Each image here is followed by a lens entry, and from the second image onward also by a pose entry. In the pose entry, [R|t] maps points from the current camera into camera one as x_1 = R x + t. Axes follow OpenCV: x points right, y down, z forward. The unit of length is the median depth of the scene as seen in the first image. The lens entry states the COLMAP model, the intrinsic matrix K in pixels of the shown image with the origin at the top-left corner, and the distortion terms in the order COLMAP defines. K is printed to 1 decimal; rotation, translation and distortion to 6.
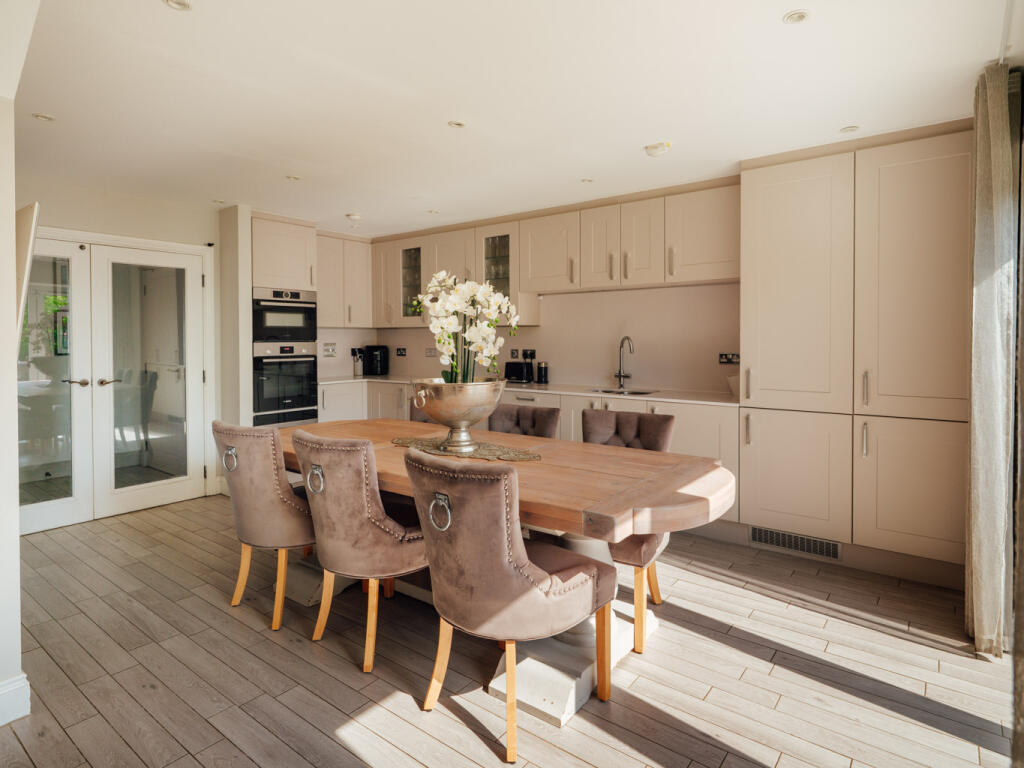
lens RADIAL K [[562.0, 0, 495.7], [0, 562.0, 352.8], [0, 0, 1]] dist [0.004185, -0.002743]
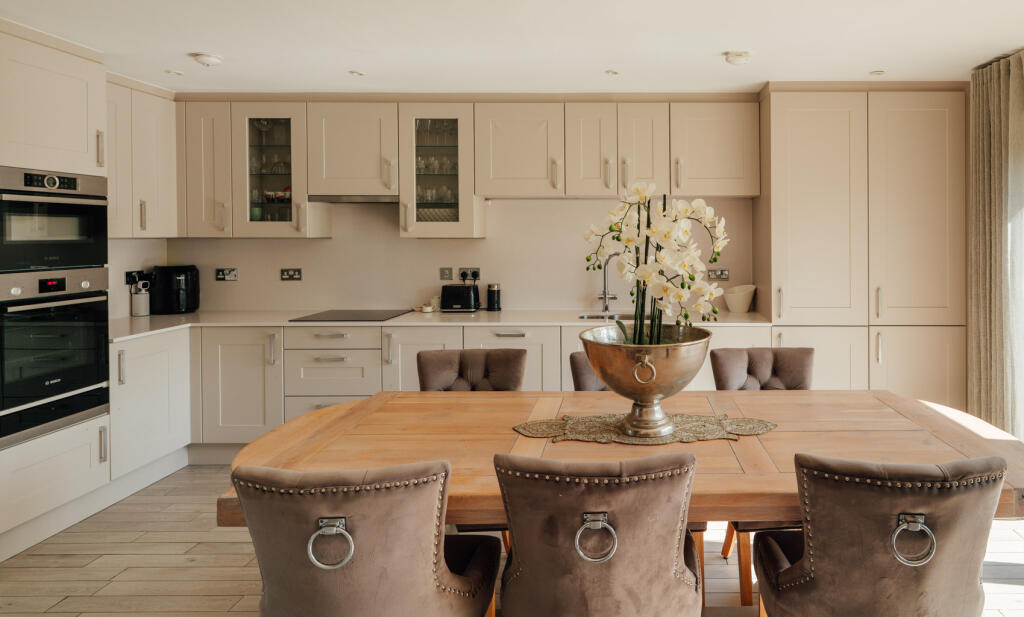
lens RADIAL K [[612.6, 0, 561.1], [0, 612.6, 231.7], [0, 0, 1]] dist [0.006381, -0.001727]
pose [[0.787142, -0.001077, 0.616770, -0.356987], [0.014518, 0.999754, -0.016782, -0.039615], [-0.616601, 0.022164, 0.786964, 0.248089]]
